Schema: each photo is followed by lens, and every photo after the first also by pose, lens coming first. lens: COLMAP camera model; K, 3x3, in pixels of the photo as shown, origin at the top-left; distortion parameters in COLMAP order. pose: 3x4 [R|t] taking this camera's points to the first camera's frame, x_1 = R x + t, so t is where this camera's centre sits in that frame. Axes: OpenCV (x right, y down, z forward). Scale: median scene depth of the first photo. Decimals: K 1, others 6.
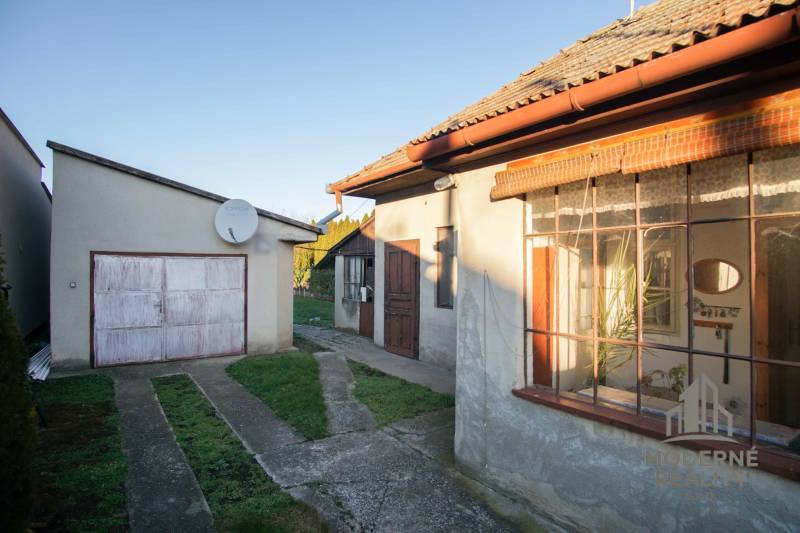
lens RADIAL K [[419.1, 0, 398.5], [0, 419.1, 268.4], [0, 0, 1]] dist [-0.034356, 0.011419]
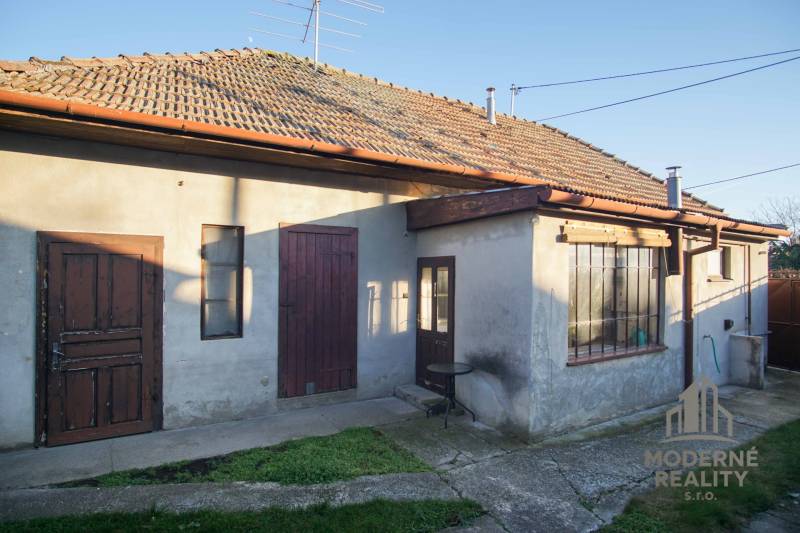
lens RADIAL K [[419.1, 0, 398.5], [0, 419.1, 268.4], [0, 0, 1]] dist [-0.034356, 0.011419]
pose [[0.090844, 0.010928, 0.995805, -0.654113], [-0.007074, 0.999922, -0.010328, -0.023455], [-0.995840, -0.006106, 0.090914, 0.717356]]
